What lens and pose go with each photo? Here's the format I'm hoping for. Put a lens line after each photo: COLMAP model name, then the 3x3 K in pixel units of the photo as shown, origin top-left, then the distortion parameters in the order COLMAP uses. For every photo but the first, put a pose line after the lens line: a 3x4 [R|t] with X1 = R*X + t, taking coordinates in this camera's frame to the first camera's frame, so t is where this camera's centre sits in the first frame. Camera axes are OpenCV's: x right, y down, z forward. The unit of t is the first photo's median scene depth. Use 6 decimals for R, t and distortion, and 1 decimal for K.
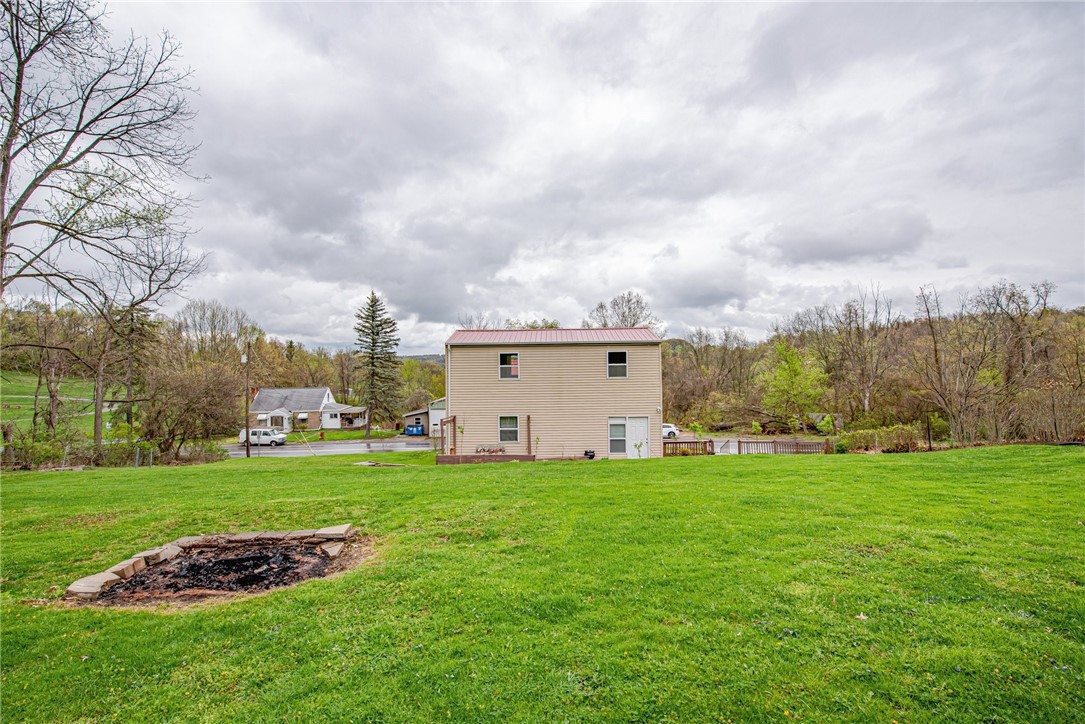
lens RADIAL K [[439.1, 0, 542.9], [0, 439.1, 359.5], [0, 0, 1]] dist [-0.000019, -0.000362]
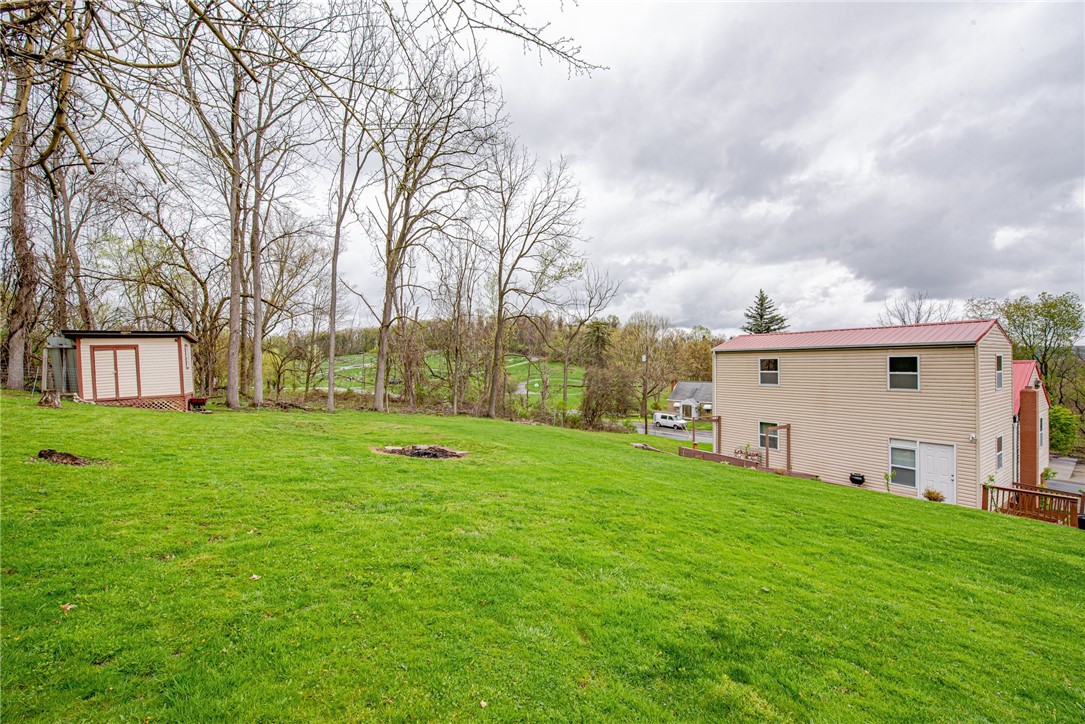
lens RADIAL K [[439.1, 0, 546.6], [0, 439.1, 362.2], [0, 0, 1]] dist [-0.000019, -0.000362]
pose [[0.577831, 0.005578, -0.816138, 0.412826], [0.011746, 0.999816, 0.015150, -0.025473], [0.816072, -0.018341, 0.577659, 0.026243]]
